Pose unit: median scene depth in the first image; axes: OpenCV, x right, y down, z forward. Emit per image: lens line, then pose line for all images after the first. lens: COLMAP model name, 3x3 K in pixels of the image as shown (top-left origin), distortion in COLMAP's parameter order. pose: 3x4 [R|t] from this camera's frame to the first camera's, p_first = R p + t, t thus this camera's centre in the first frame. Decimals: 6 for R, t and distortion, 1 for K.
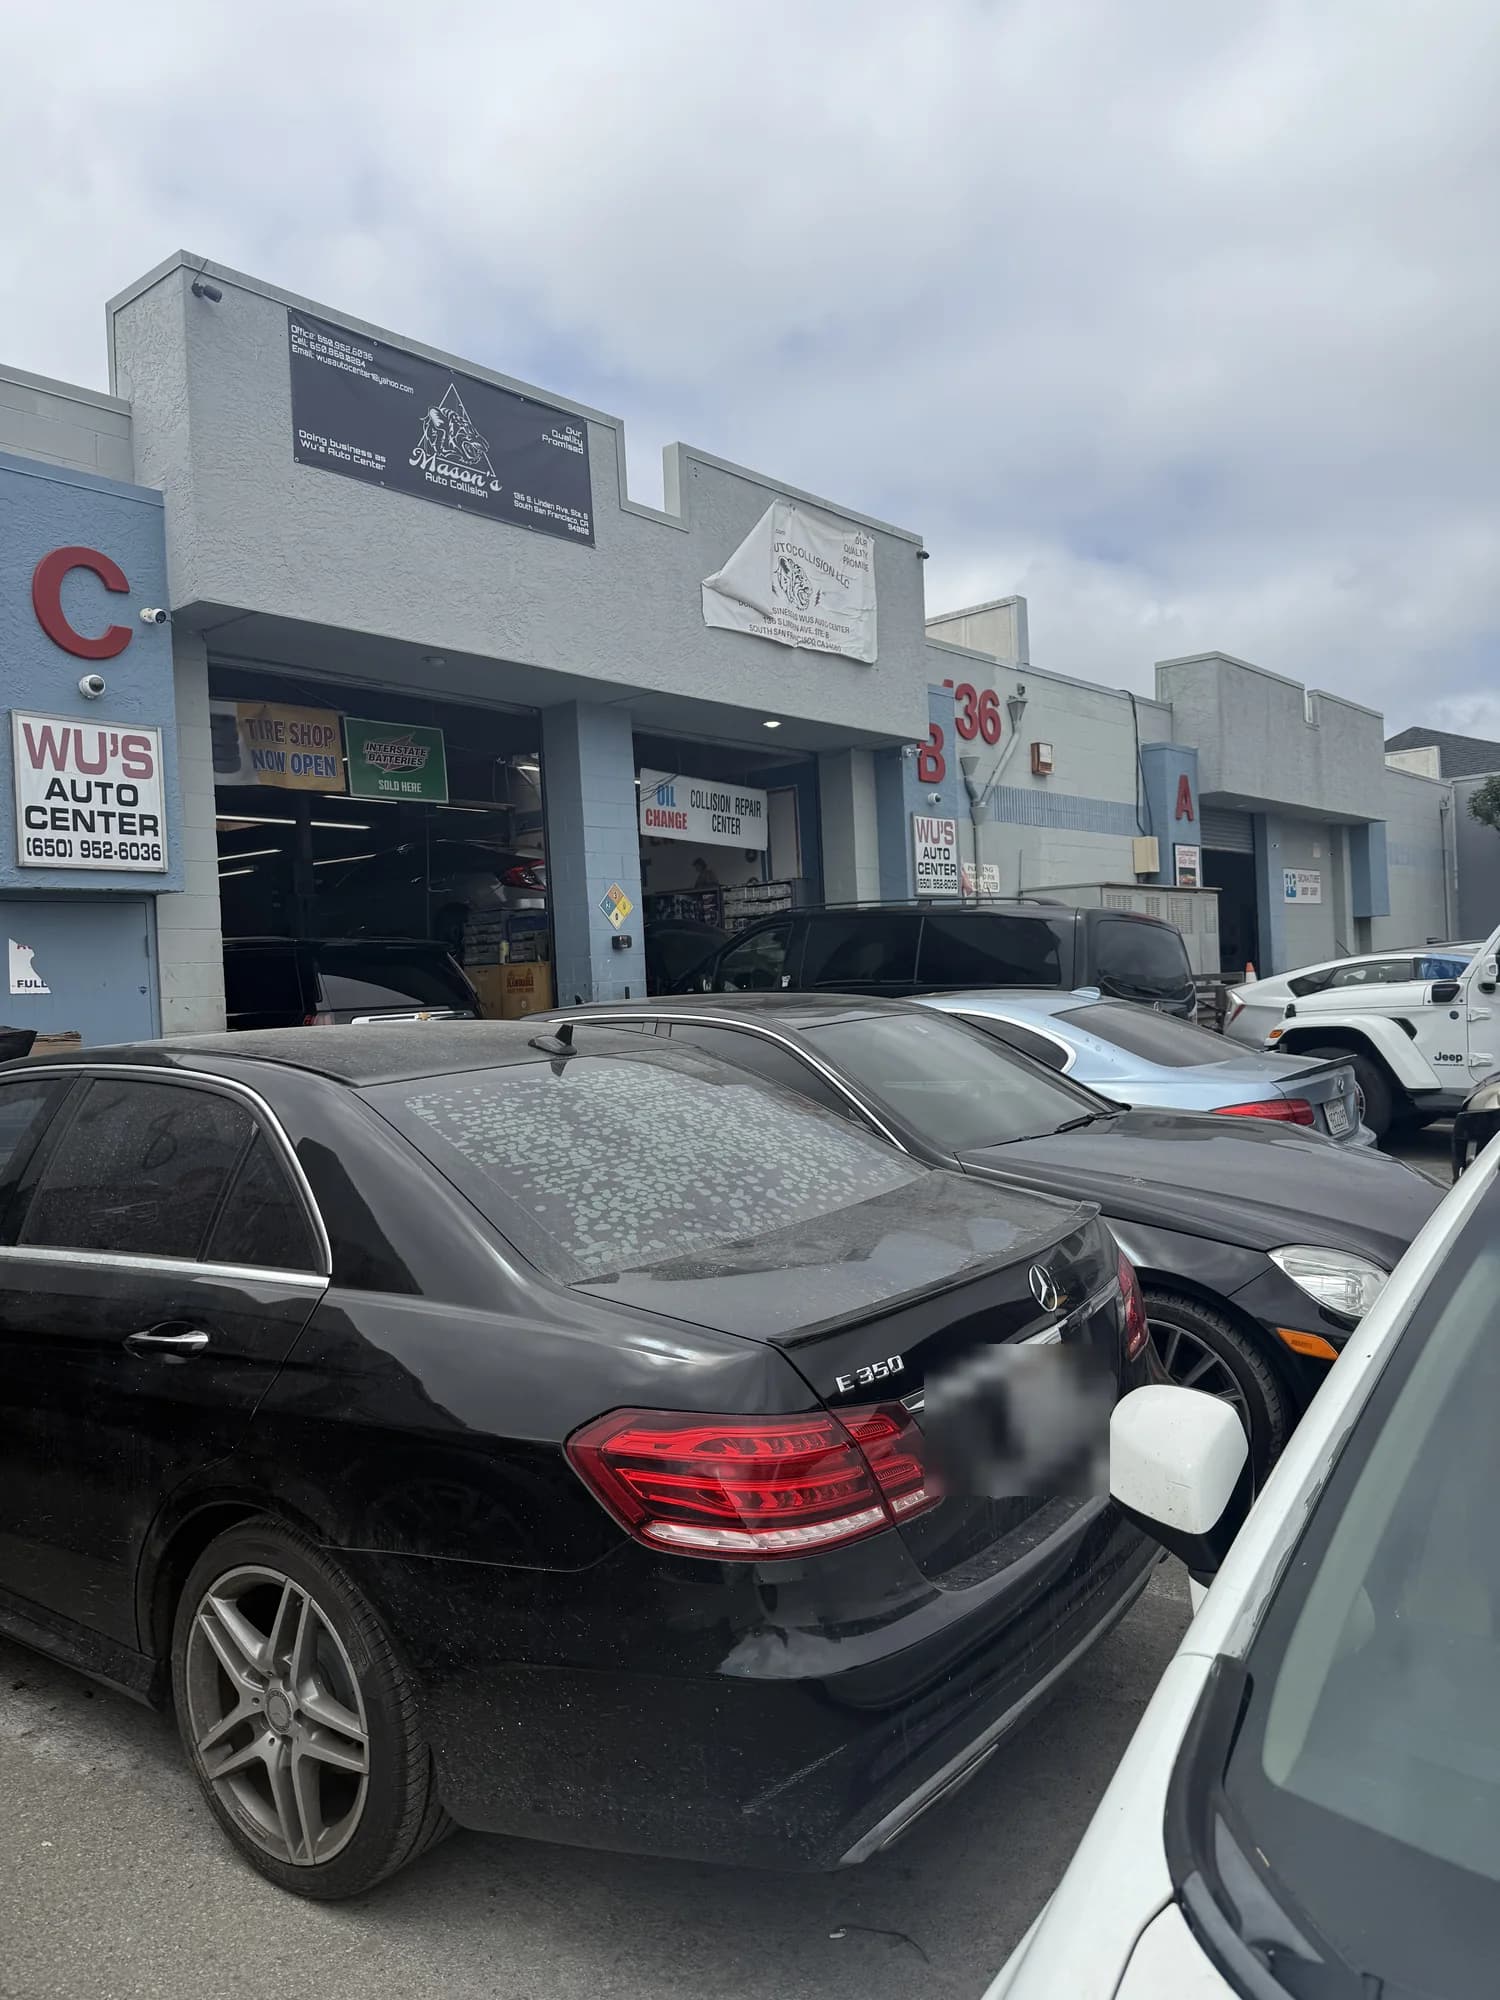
lens RADIAL K [[1413.5, 0, 759.1], [0, 1413.5, 1018.6], [0, 0, 1]] dist [0.136021, -0.295836]
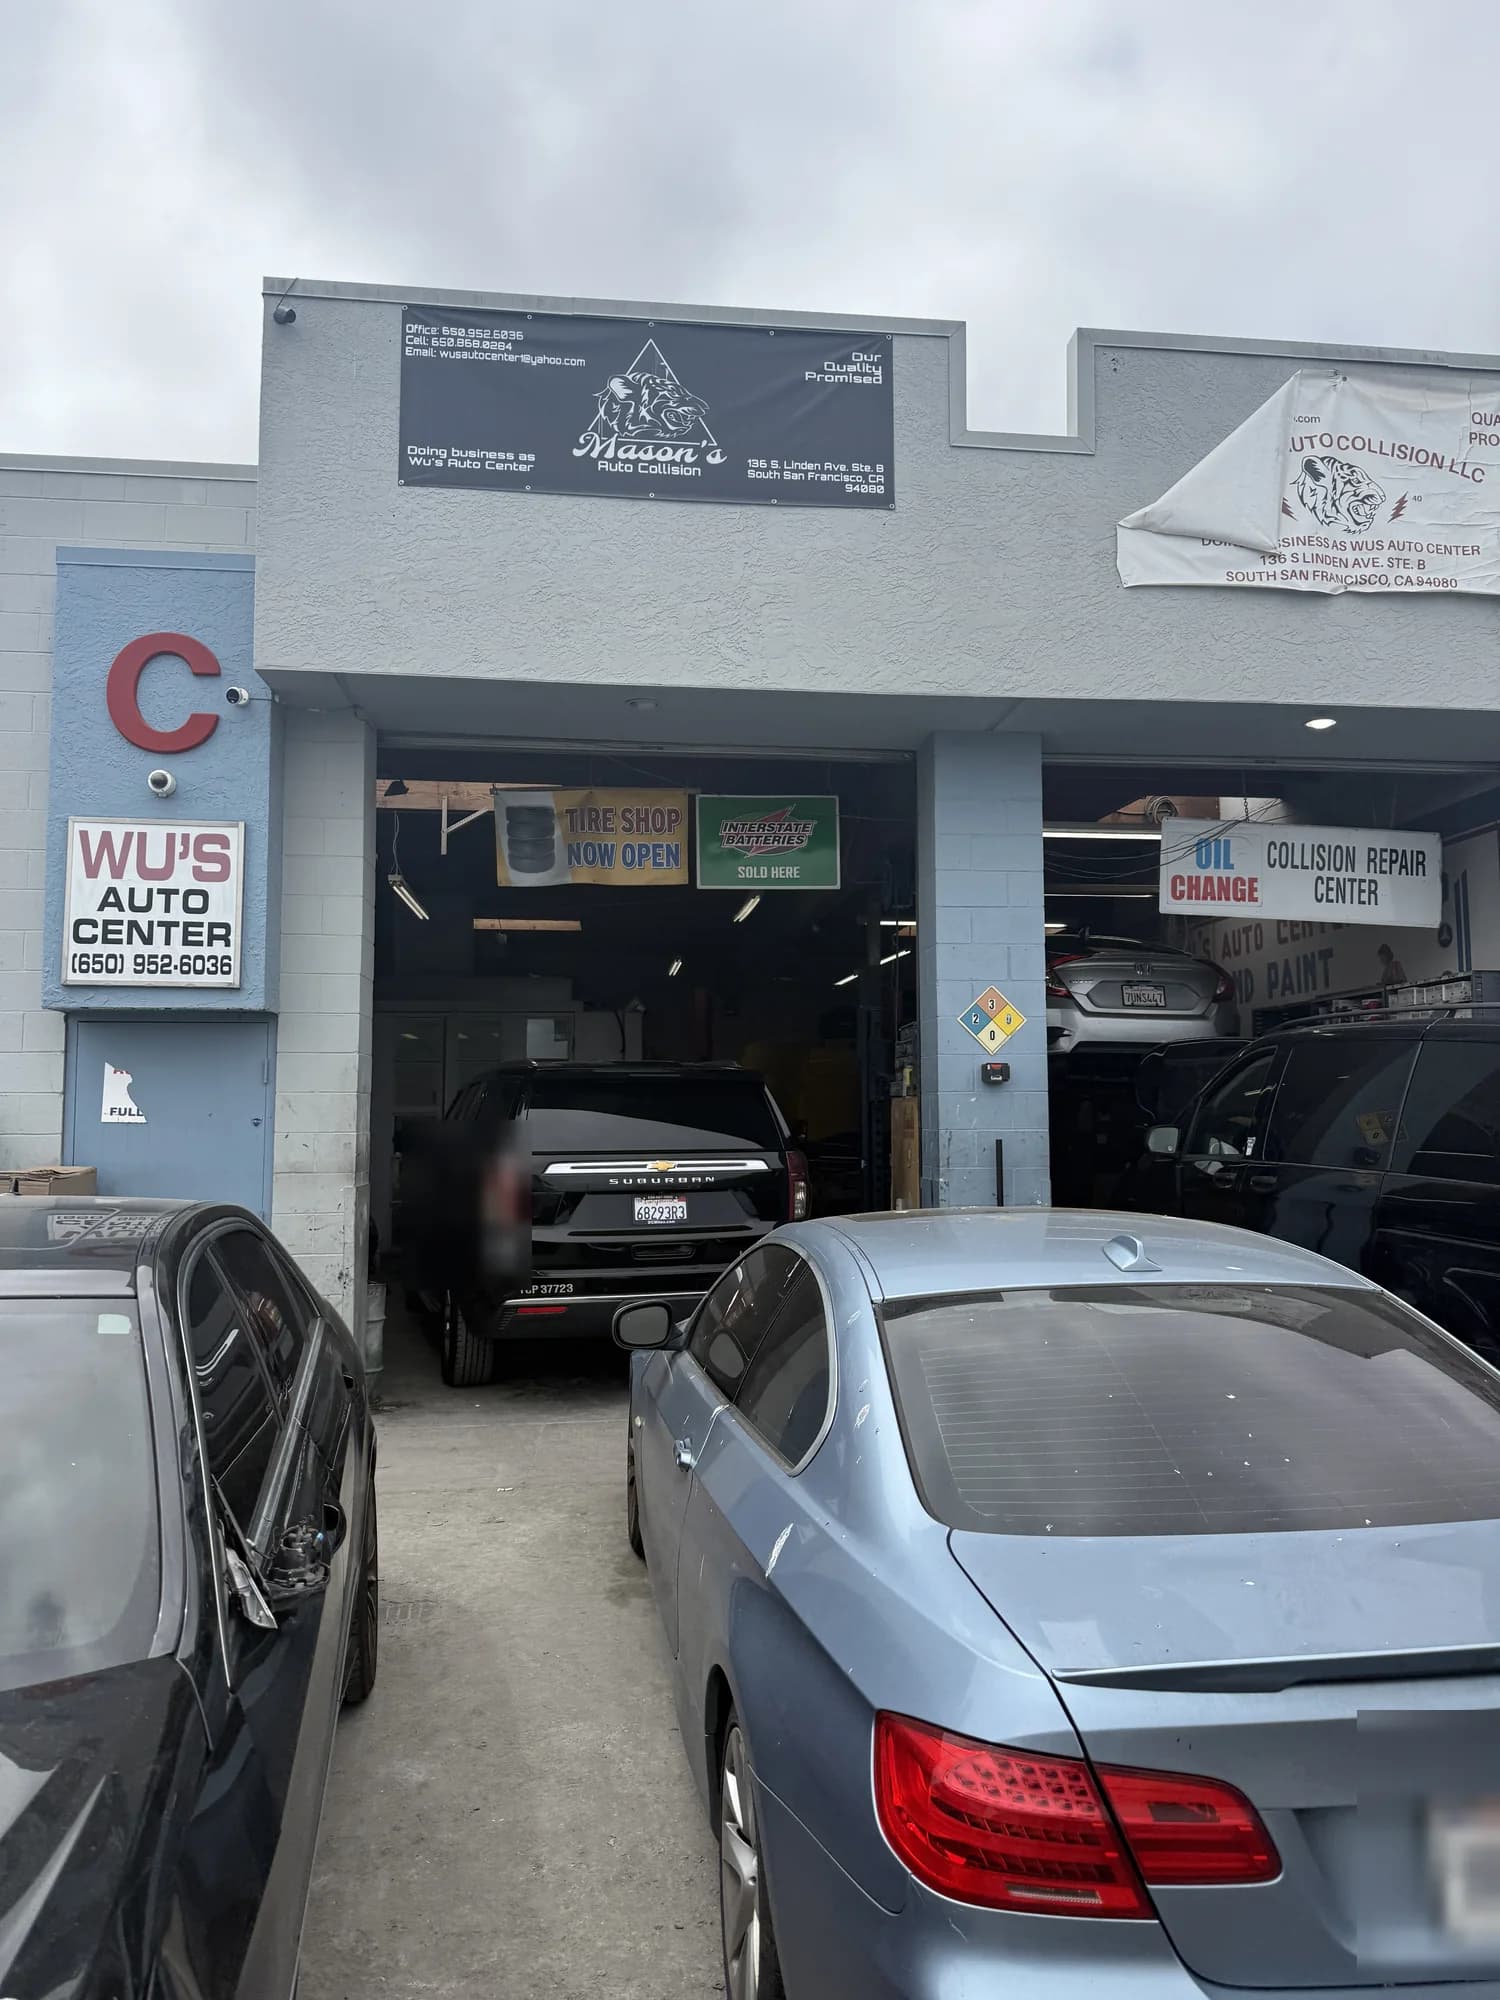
lens RADIAL K [[1413.5, 0, 759.1], [0, 1413.5, 1018.6], [0, 0, 1]] dist [0.136021, -0.295836]
pose [[0.715969, -0.005219, -0.698113, 0.387246], [-0.048392, 0.997196, -0.057085, -0.046563], [0.696453, 0.074654, 0.713709, 0.569642]]
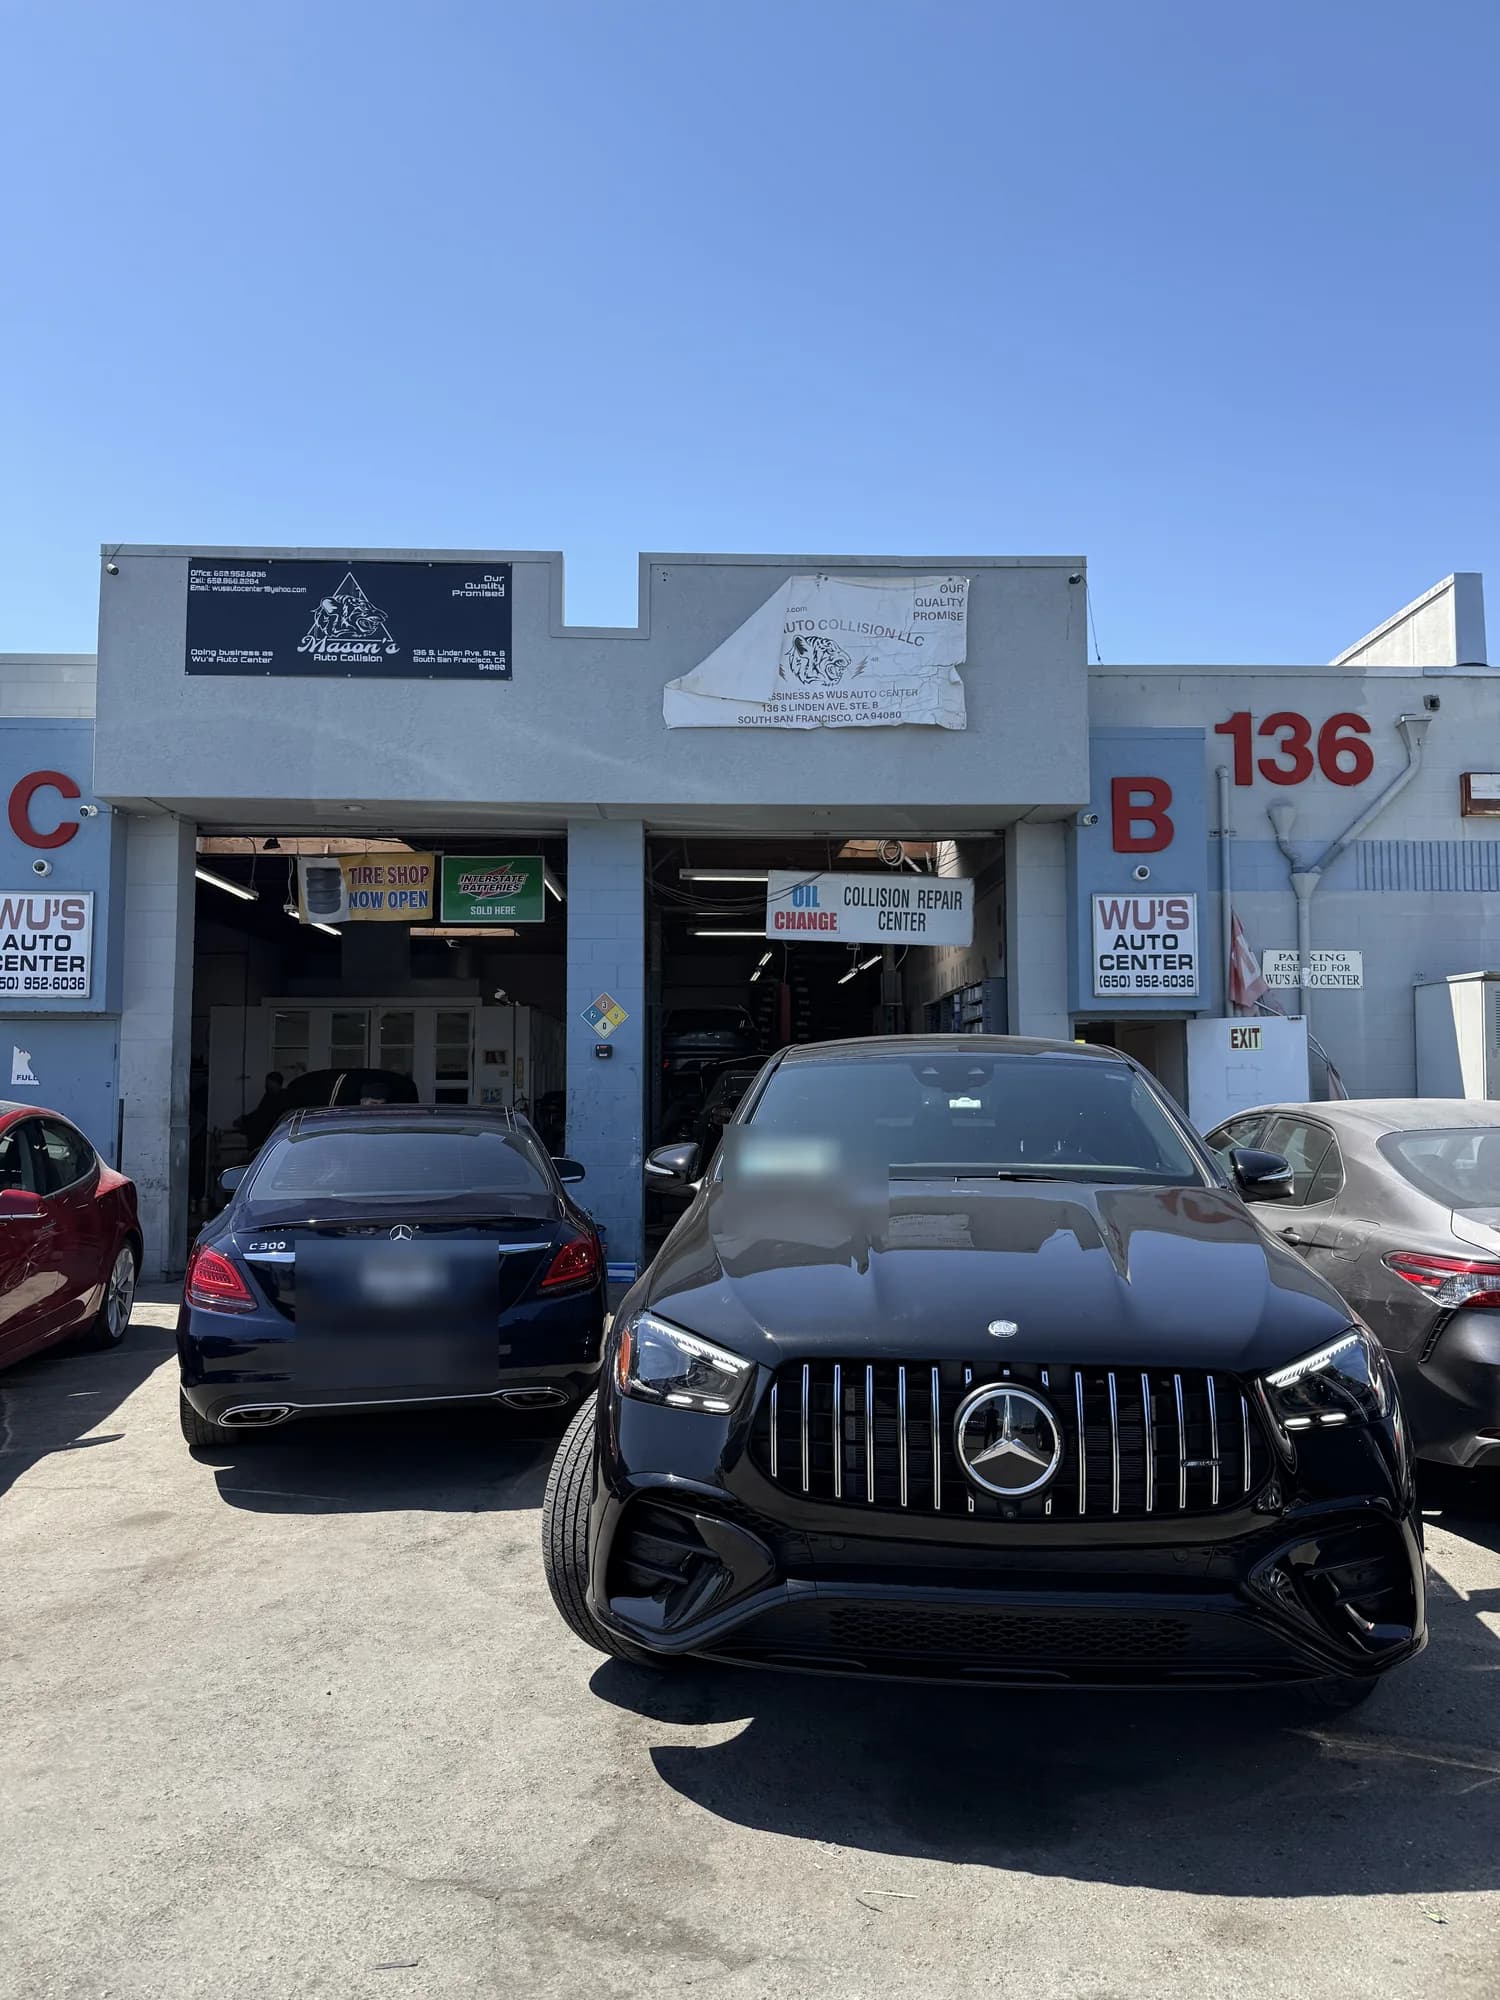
lens RADIAL K [[1413.5, 0, 759.1], [0, 1413.5, 1018.6], [0, 0, 1]] dist [0.136021, -0.295836]
pose [[0.664037, -0.000395, -0.747699, 0.952513], [-0.047518, 0.997956, -0.042728, -0.051537], [0.746188, 0.063902, 0.662661, 0.543484]]
